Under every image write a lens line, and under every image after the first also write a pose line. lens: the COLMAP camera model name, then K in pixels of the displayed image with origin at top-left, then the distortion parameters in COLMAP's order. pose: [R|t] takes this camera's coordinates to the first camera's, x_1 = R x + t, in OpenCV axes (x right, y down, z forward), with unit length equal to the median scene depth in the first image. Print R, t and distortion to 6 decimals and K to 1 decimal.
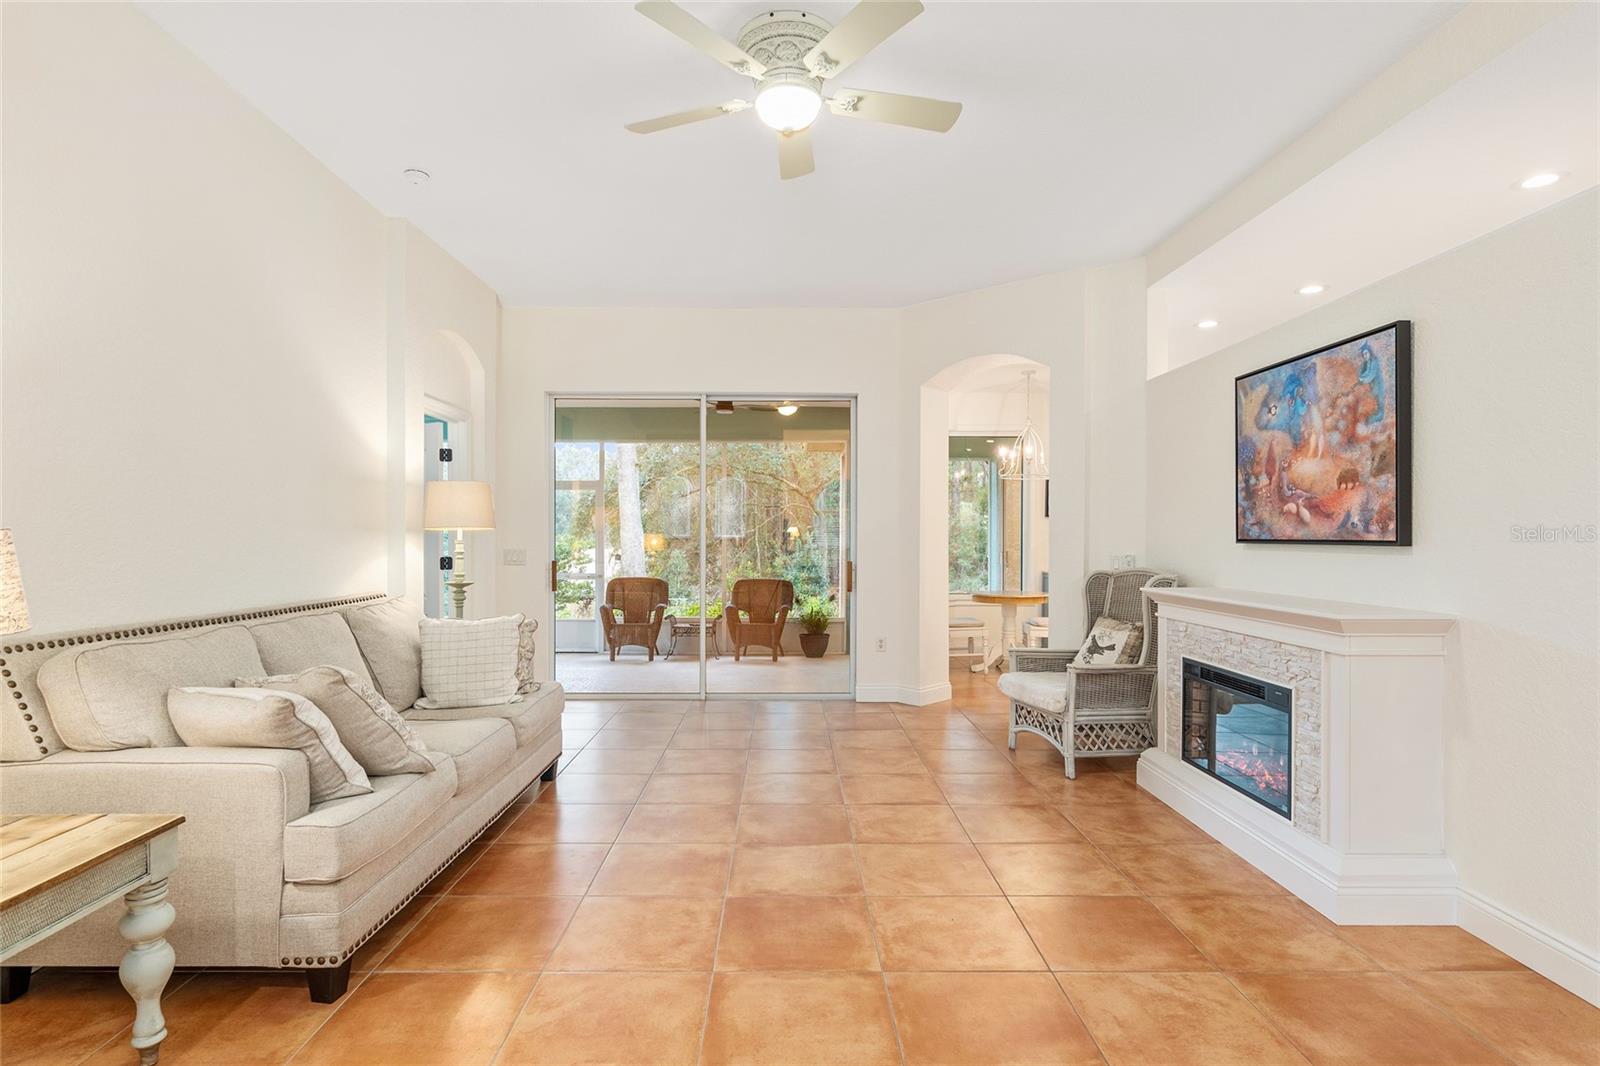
lens RADIAL K [[816.8, 0, 790.4], [0, 816.8, 542.4], [0, 0, 1]] dist [-0.001221, 0.002256]
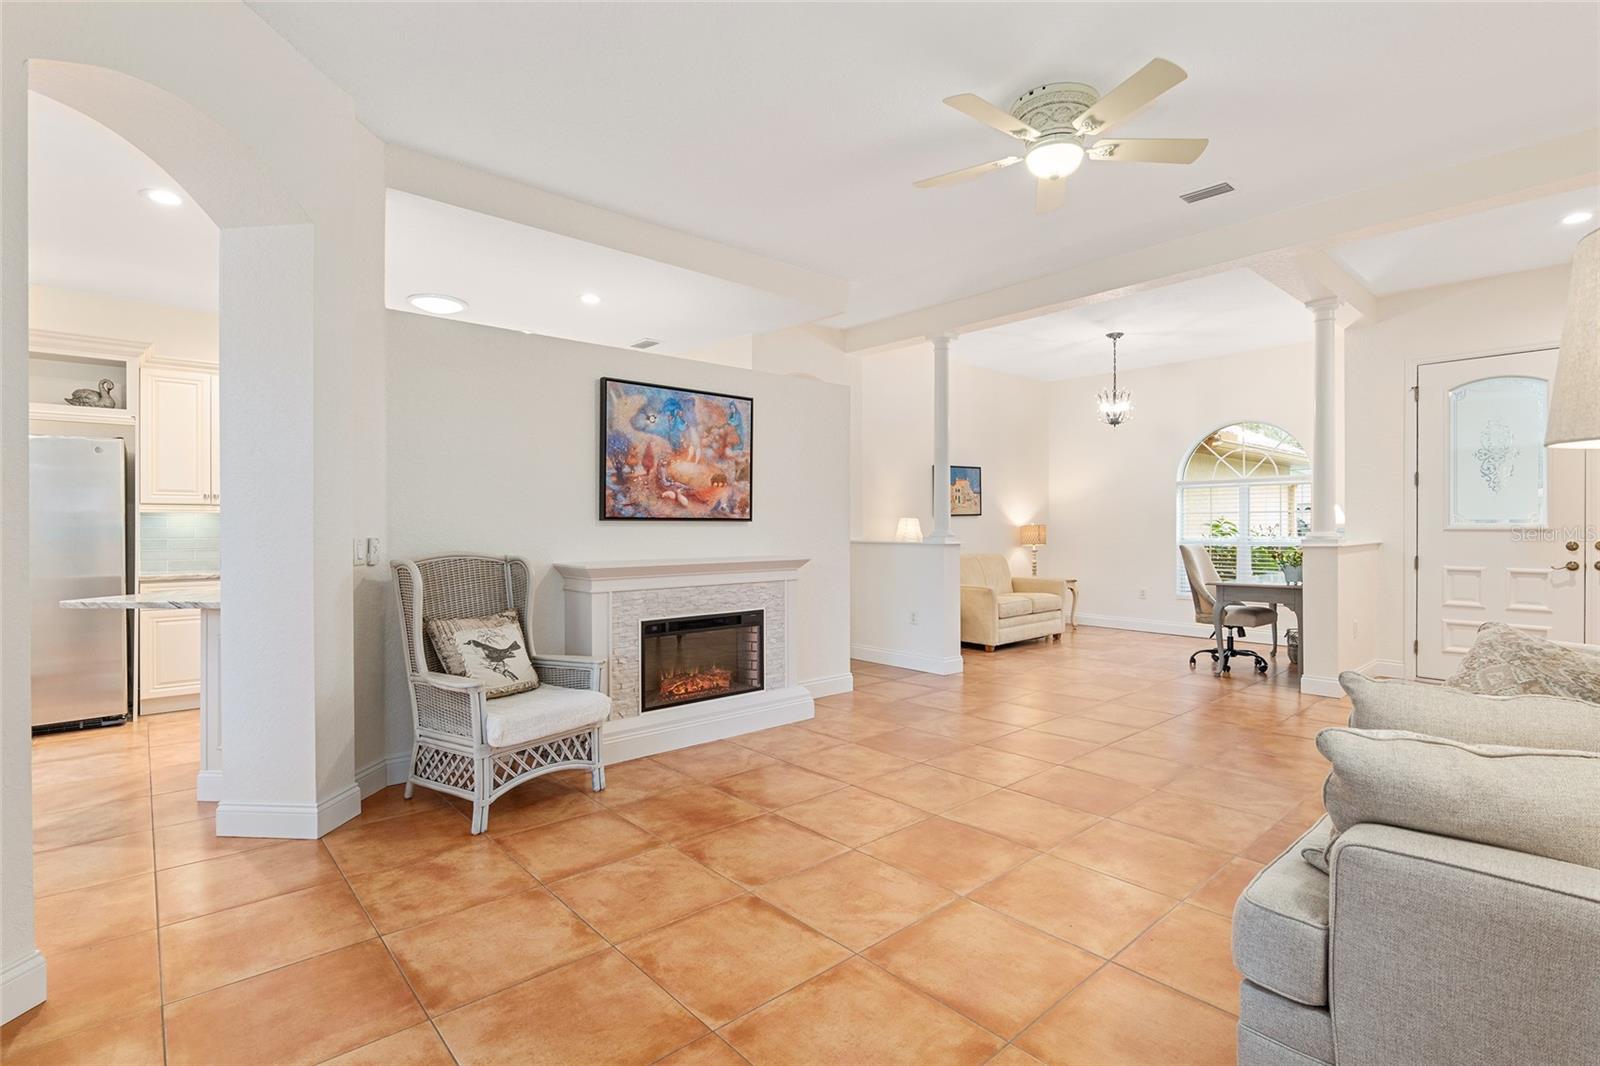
lens RADIAL K [[758.7, 0, 800.3], [0, 758.7, 530.6], [0, 0, 1]] dist [-0.015977, 0.000831]
pose [[-0.658915, -0.005697, 0.752196, -0.497659], [0.005714, 0.999905, 0.012579, 0.003699], [-0.752196, 0.012587, -0.658819, 1.682950]]
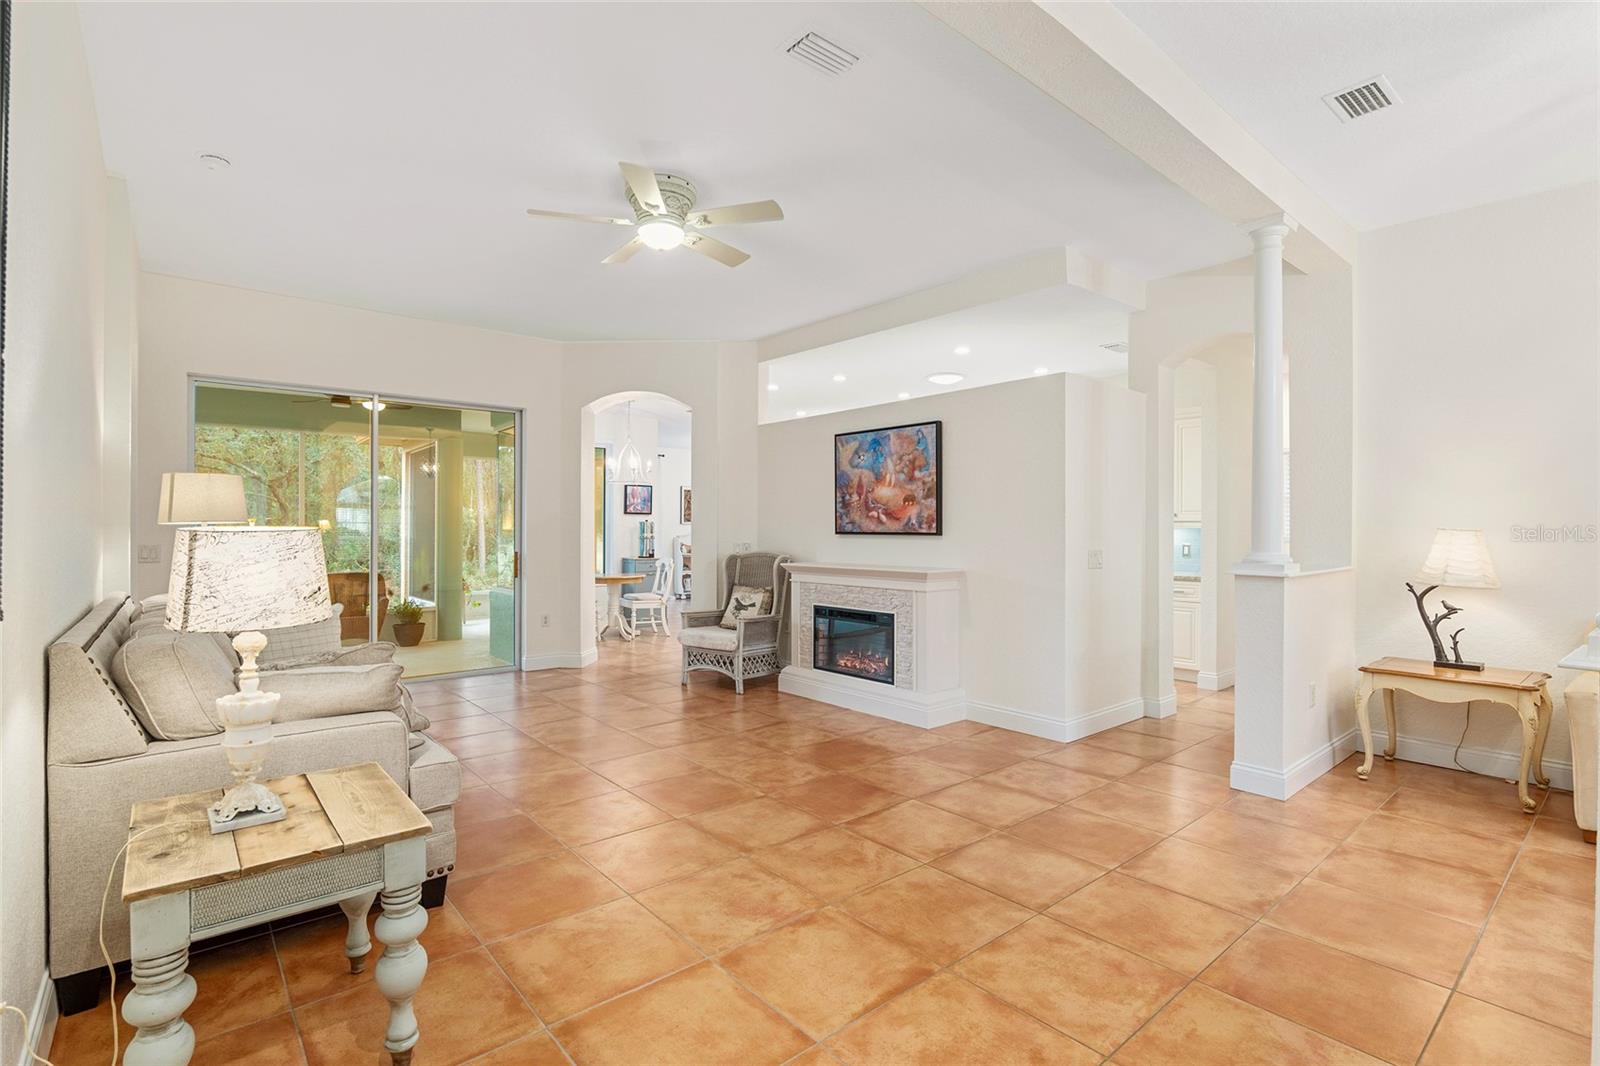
lens RADIAL K [[758.7, 0, 797.9], [0, 758.7, 532.2], [0, 0, 1]] dist [-0.015977, 0.000831]
pose [[0.768970, -0.002683, 0.639279, -0.557926], [0.004490, 0.999989, -0.001204, -0.002234], [-0.639269, 0.003796, 0.768974, -0.151300]]
